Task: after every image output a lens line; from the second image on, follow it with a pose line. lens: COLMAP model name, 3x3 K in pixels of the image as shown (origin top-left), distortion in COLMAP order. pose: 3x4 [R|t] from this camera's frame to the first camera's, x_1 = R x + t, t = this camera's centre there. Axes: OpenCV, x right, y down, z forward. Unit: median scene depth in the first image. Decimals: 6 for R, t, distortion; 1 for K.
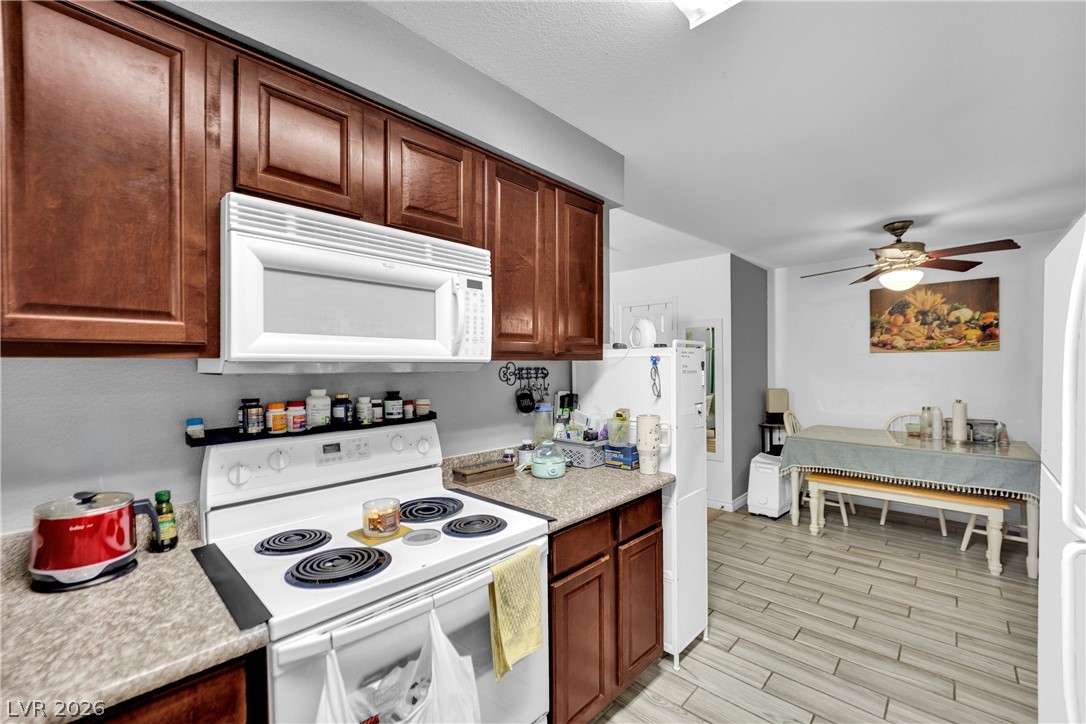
lens RADIAL K [[453.0, 0, 544.1], [0, 453.0, 364.9], [0, 0, 1]] dist [-0.025269, -0.000502]
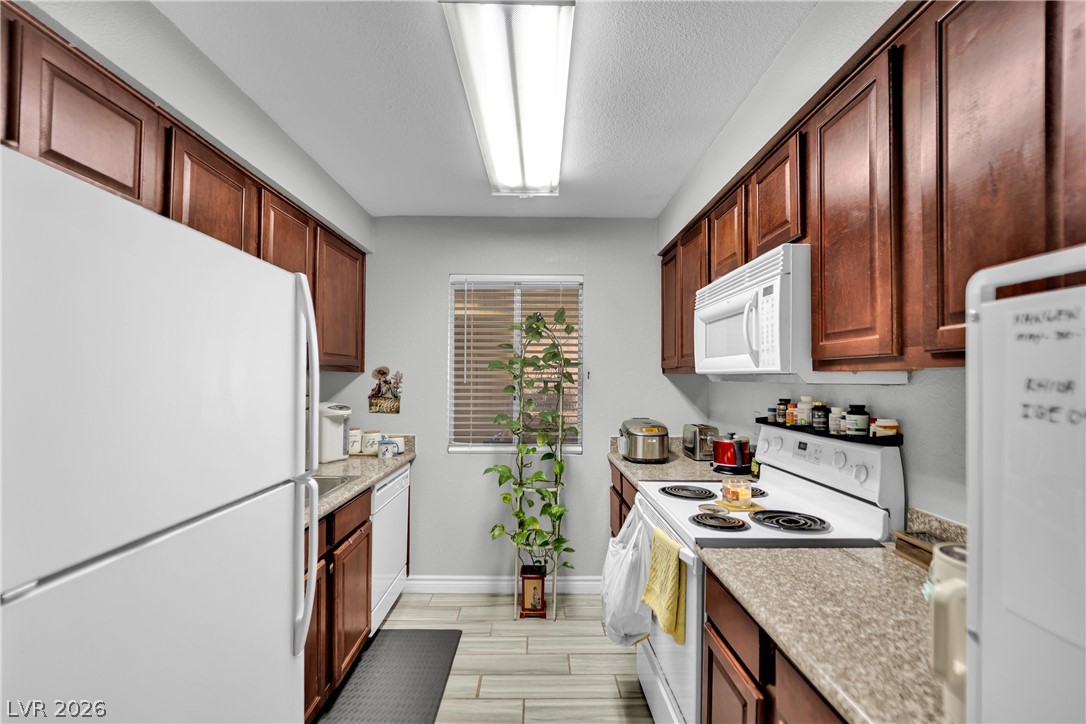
lens RADIAL K [[457.7, 0, 544.7], [0, 457.7, 371.3], [0, 0, 1]] dist [-0.024797, -0.000077]
pose [[-0.717399, -0.006844, -0.696629, 0.830919], [0.001255, 0.999937, -0.011116, -0.000321], [0.696661, -0.008849, -0.717345, 1.344063]]
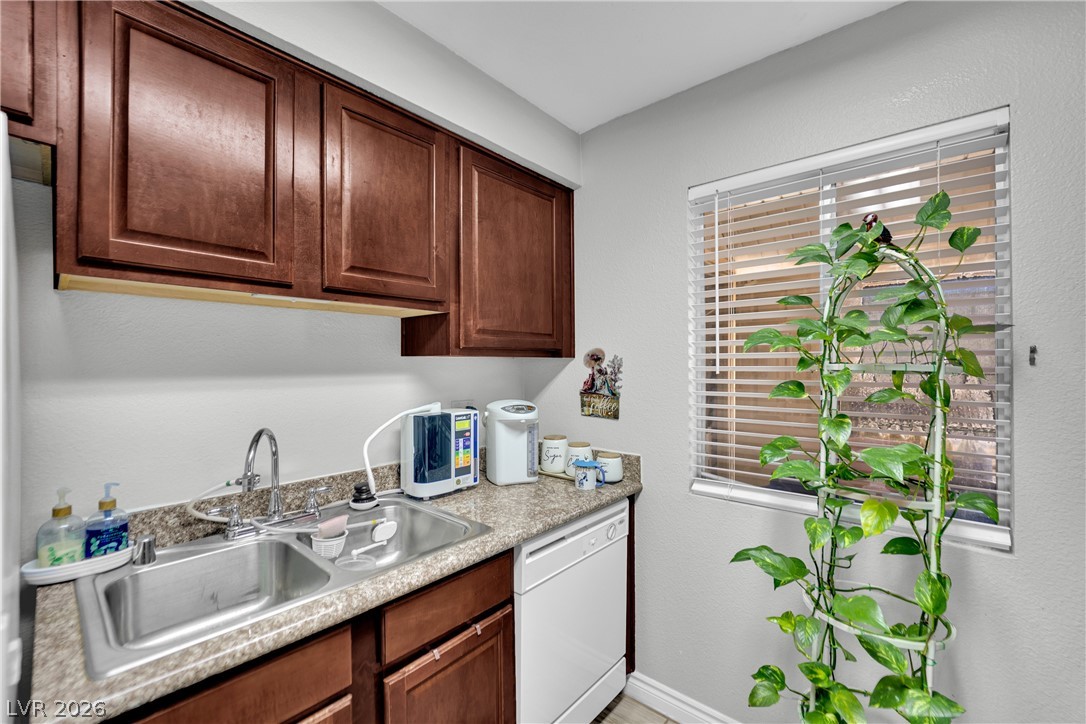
lens RADIAL K [[447.5, 0, 550.1], [0, 447.5, 361.3], [0, 0, 1]] dist [-0.011210, -0.000196]
pose [[-0.998589, 0.008726, -0.052391, 0.192933], [0.009203, 0.999918, -0.008884, 0.002721], [0.052310, -0.009354, -0.998587, 0.775581]]
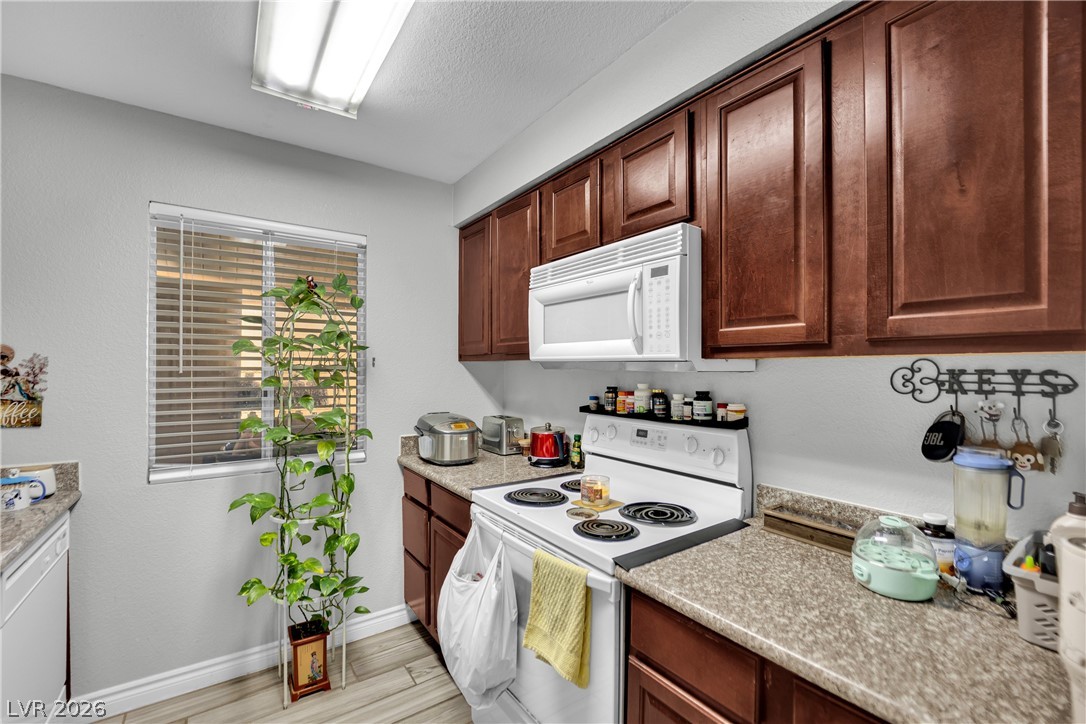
lens RADIAL K [[453.0, 0, 544.1], [0, 453.0, 364.9], [0, 0, 1]] dist [-0.025269, -0.000502]
pose [[-0.191054, 0.001125, -0.981579, 0.736506], [-0.001436, 0.999998, 0.001426, 0.001265], [0.981578, 0.001682, -0.191052, 0.942130]]
